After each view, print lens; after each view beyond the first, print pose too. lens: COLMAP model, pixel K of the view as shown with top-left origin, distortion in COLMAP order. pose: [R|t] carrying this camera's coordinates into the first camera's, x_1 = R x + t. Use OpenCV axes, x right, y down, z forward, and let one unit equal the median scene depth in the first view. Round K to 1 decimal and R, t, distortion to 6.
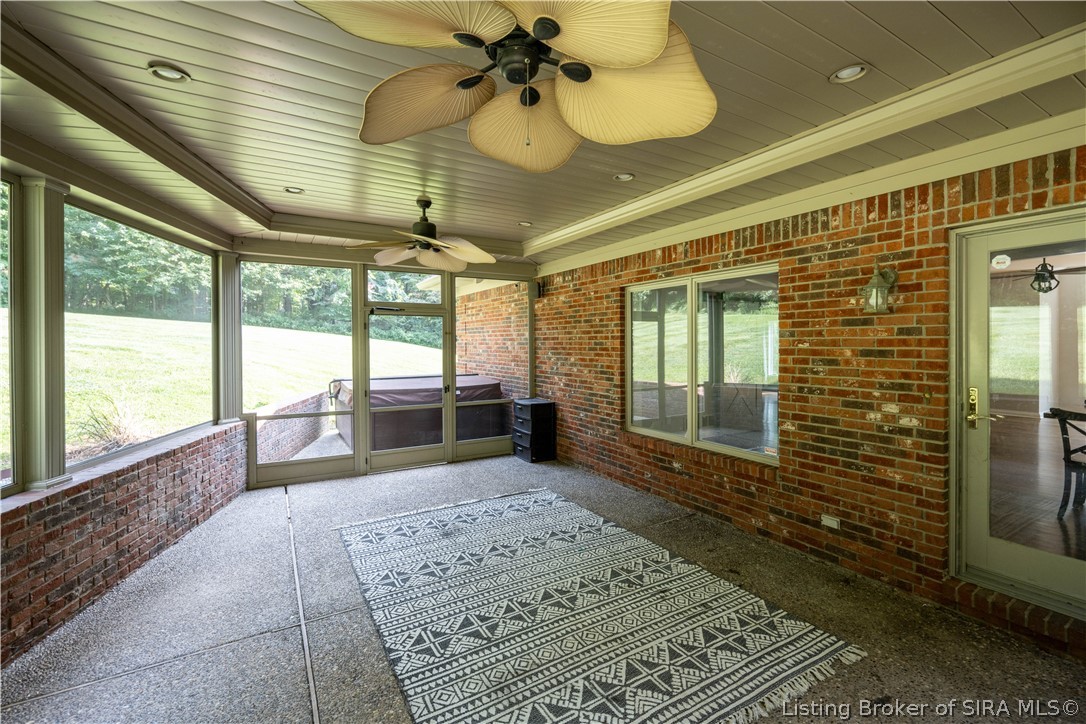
lens RADIAL K [[469.6, 0, 542.5], [0, 469.6, 351.5], [0, 0, 1]] dist [-0.002382, -0.000062]
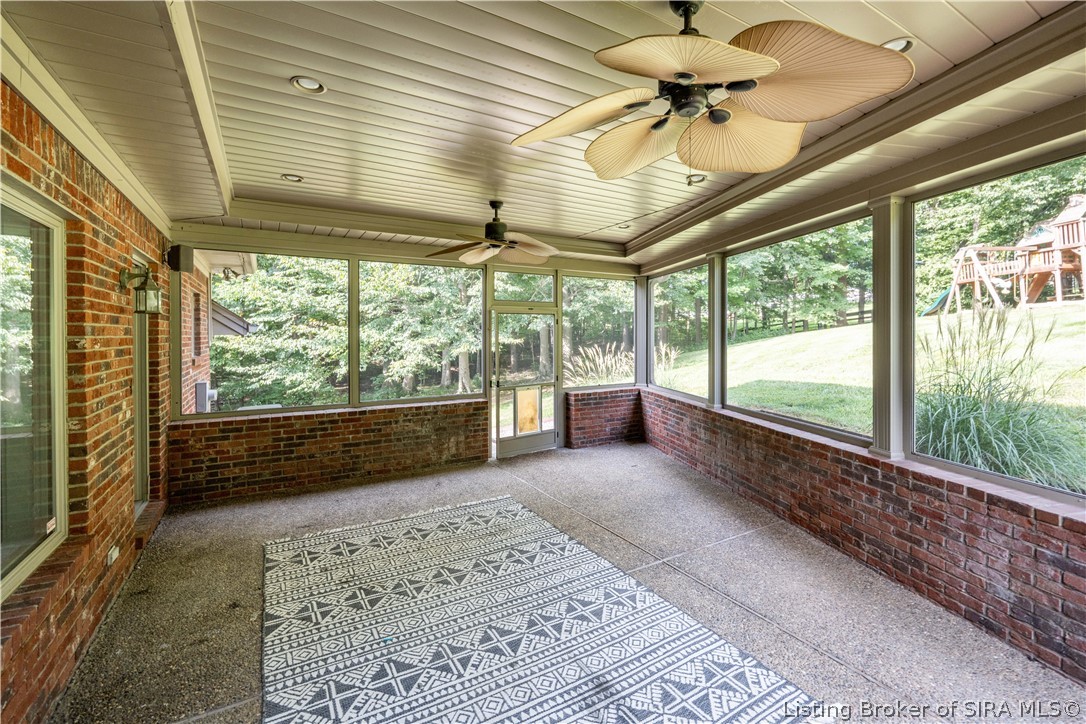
lens RADIAL K [[469.6, 0, 551.6], [0, 469.6, 331.5], [0, 0, 1]] dist [-0.002382, -0.000062]
pose [[-0.999886, 0.008088, -0.012738, -0.178724], [0.007893, 0.999852, 0.015282, -0.046531], [0.012859, 0.015180, -0.999802, 1.961362]]
